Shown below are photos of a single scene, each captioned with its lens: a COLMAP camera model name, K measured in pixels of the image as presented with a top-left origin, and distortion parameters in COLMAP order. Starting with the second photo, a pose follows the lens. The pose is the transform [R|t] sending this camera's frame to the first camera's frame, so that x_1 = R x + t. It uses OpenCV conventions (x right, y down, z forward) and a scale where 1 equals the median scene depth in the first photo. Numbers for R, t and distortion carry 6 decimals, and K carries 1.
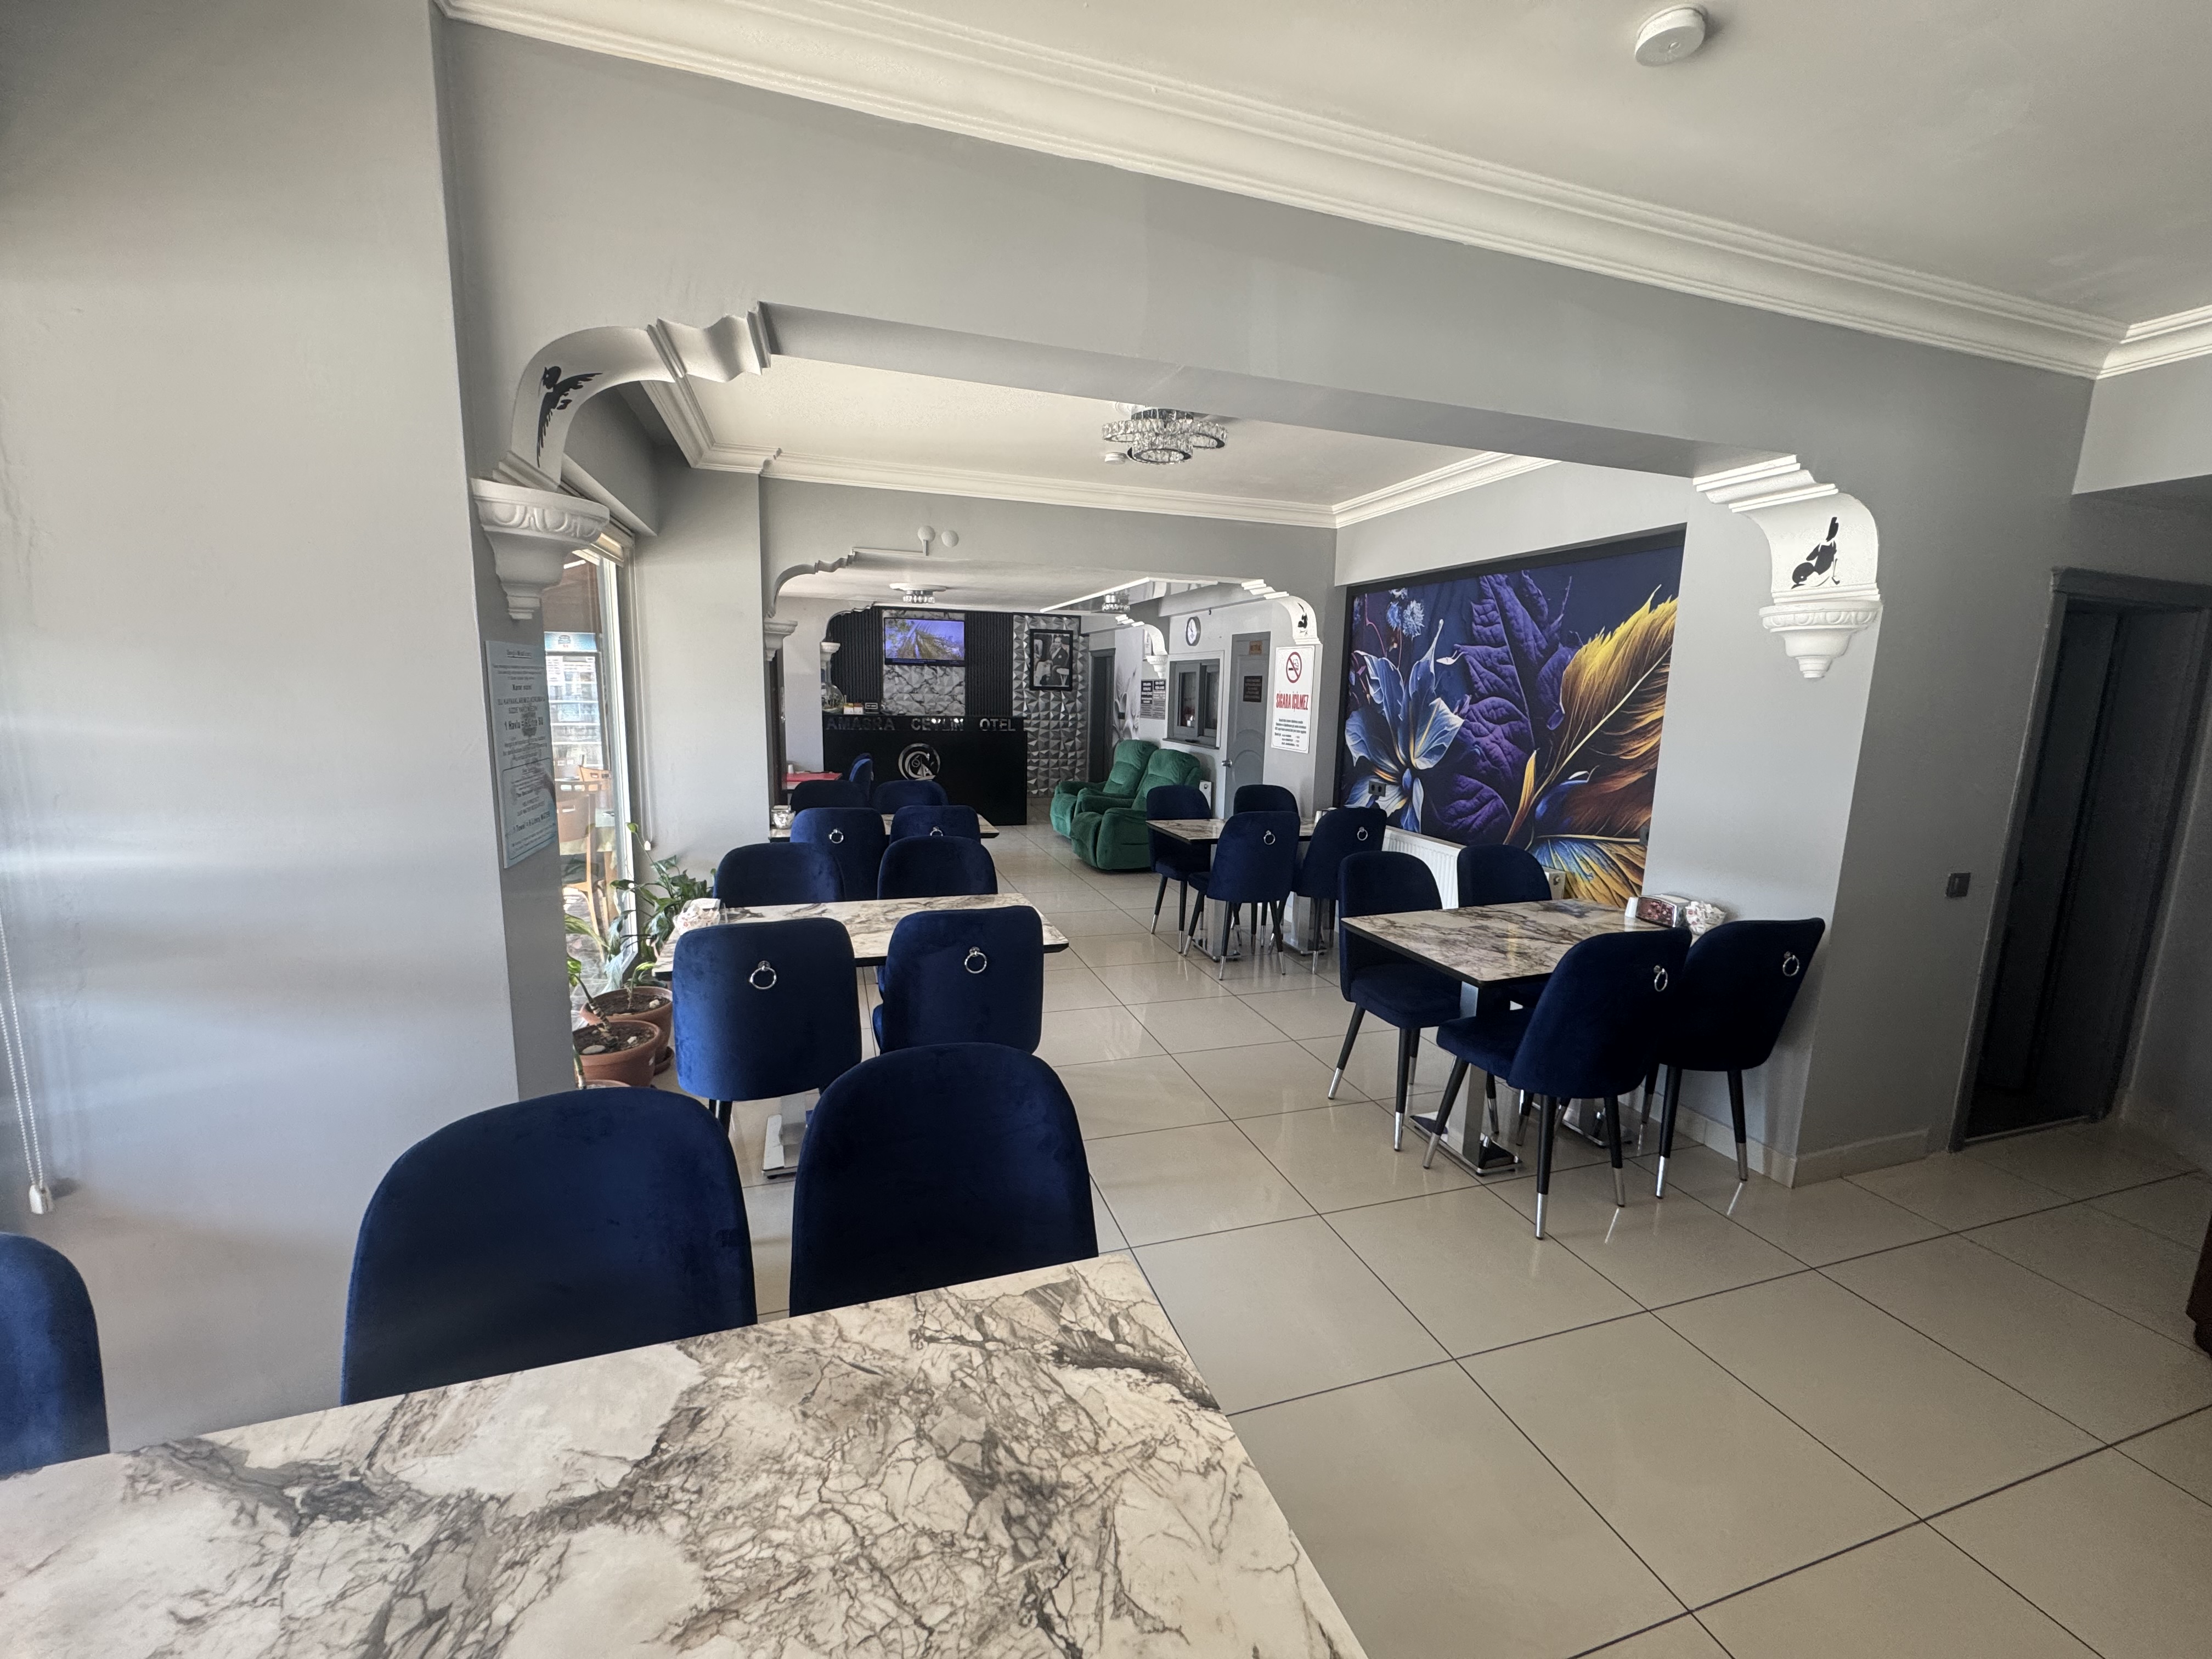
lens RADIAL K [[882.2, 0, 1116.8], [0, 882.2, 817.7], [0, 0, 1]] dist [-0.000611, -0.000002]
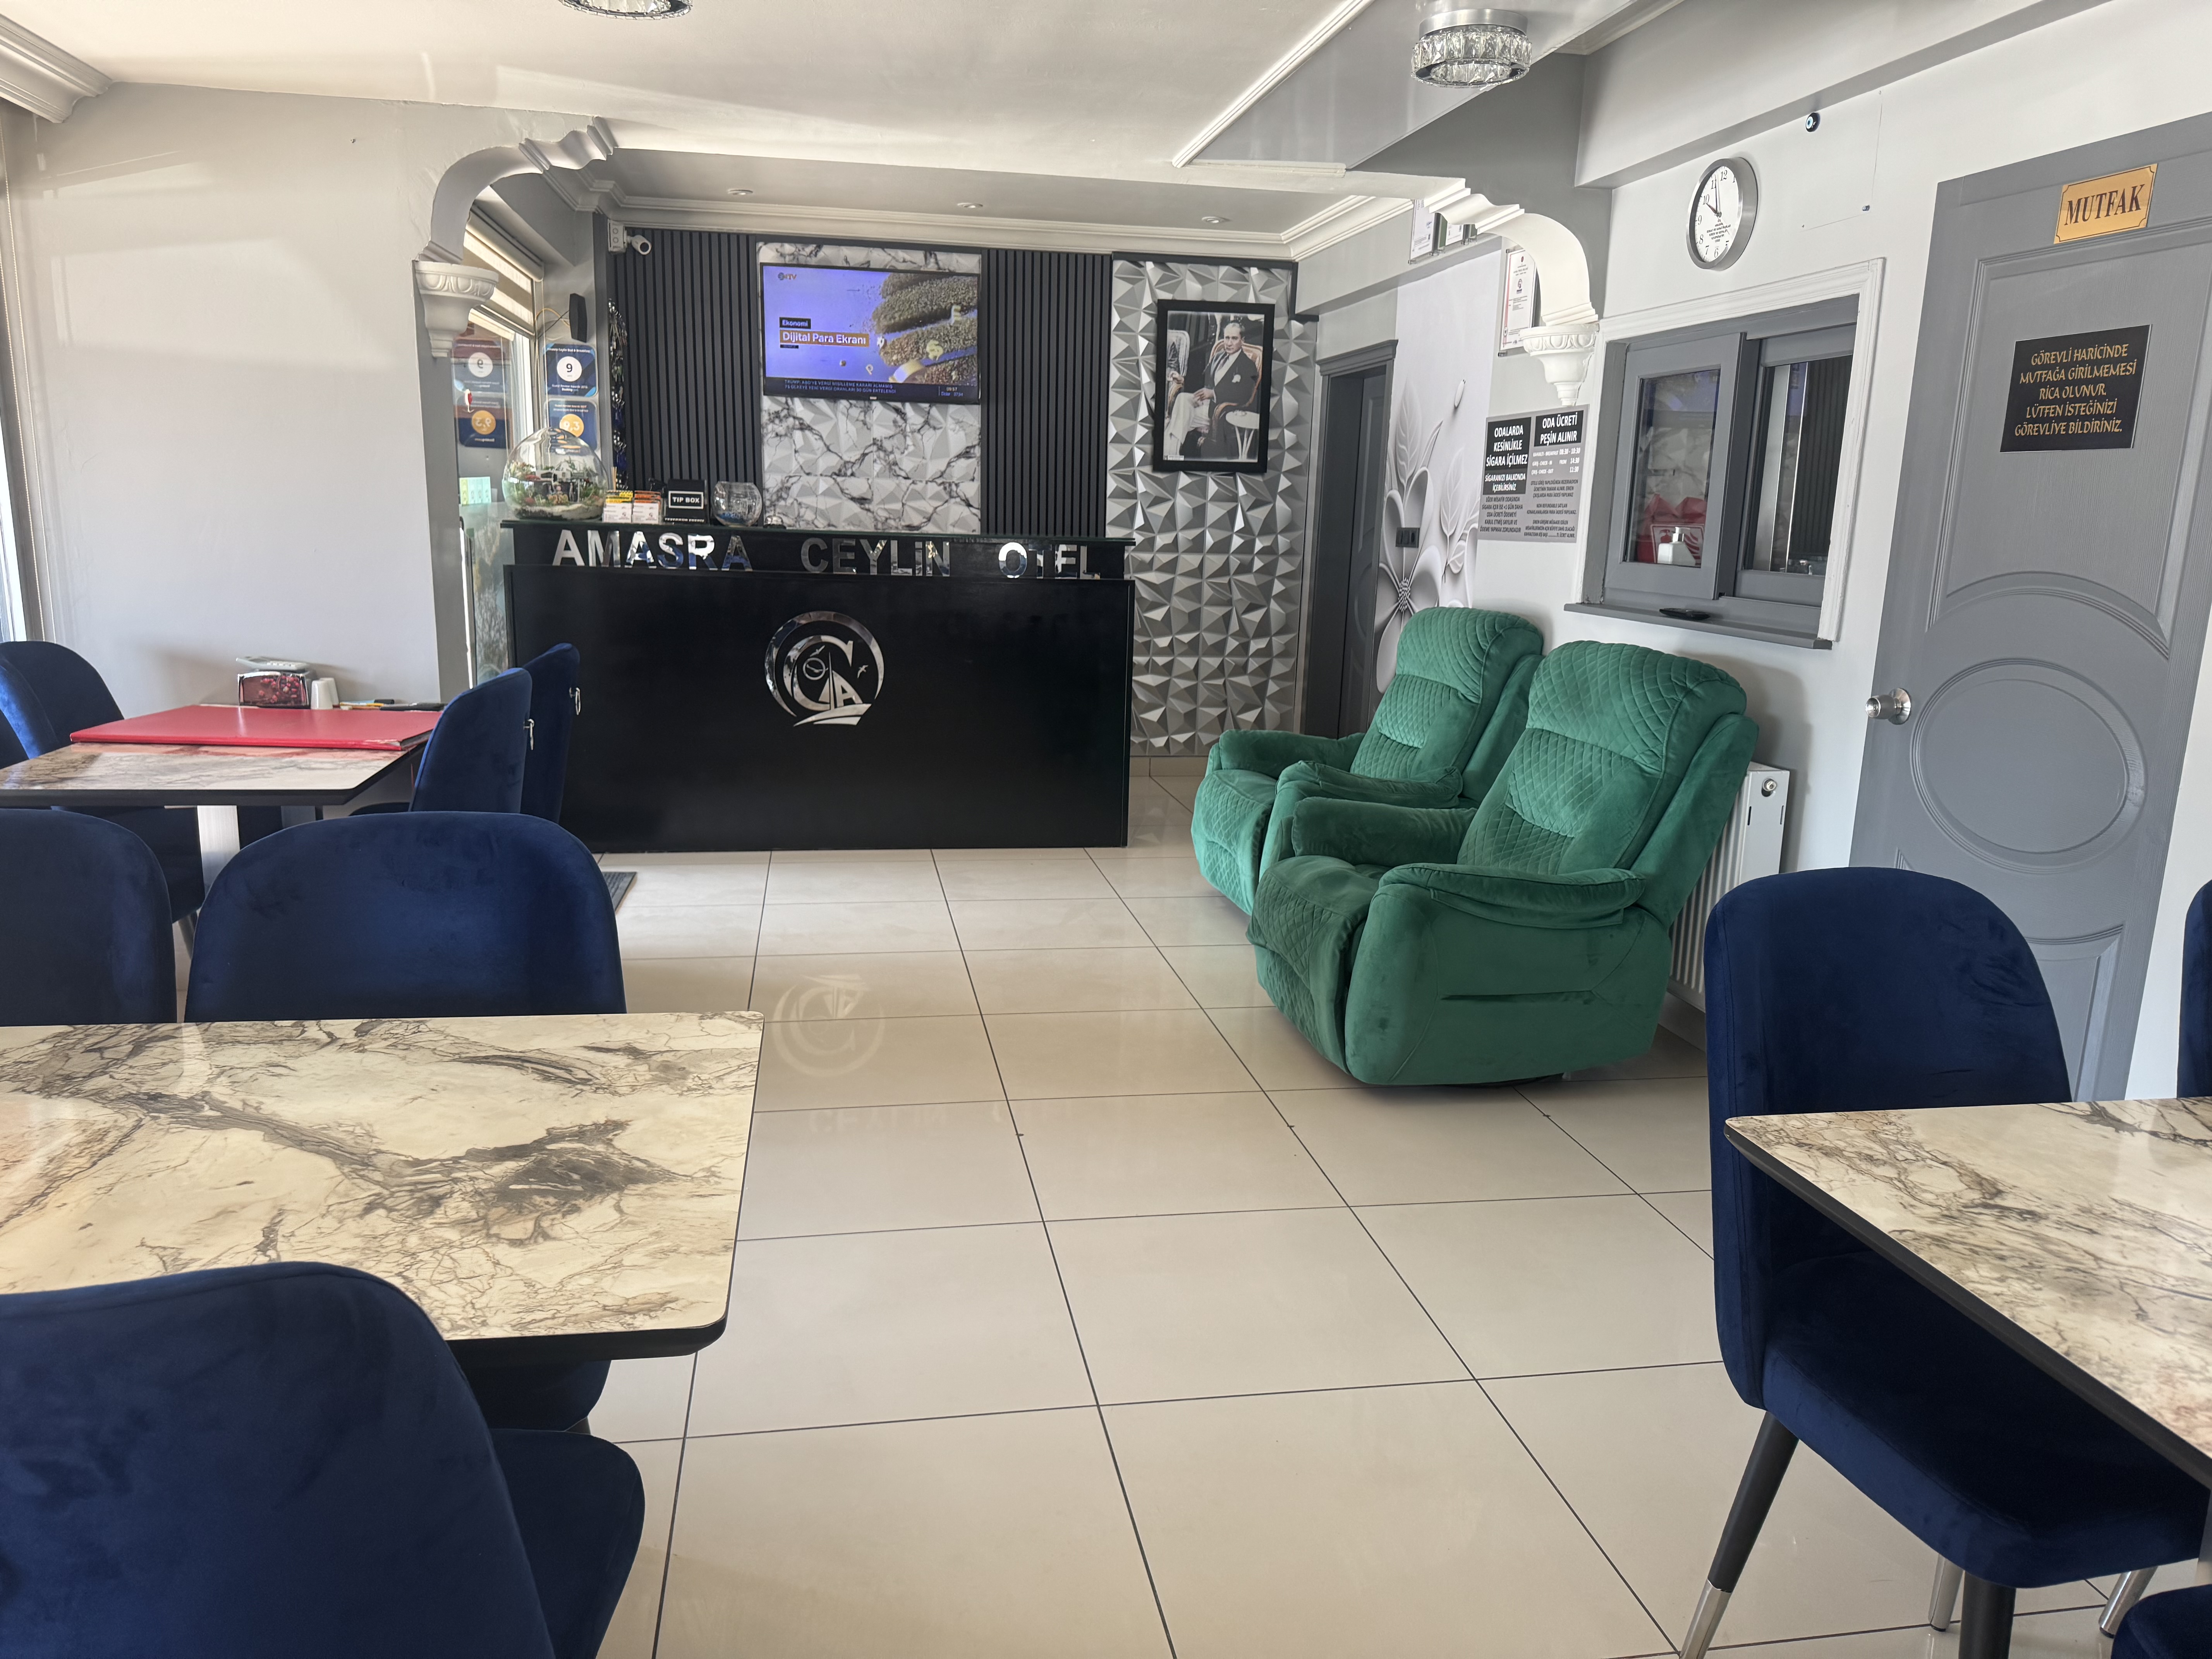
lens RADIAL K [[1532.2, 0, 1114.4], [0, 1532.2, 848.7], [0, 0, 1]] dist [0.010853, -0.008161]
pose [[0.990003, 0.035555, -0.136489, -0.021502], [-0.026232, 0.997236, 0.069508, -0.031222], [0.138583, -0.065232, 0.988200, 0.365531]]
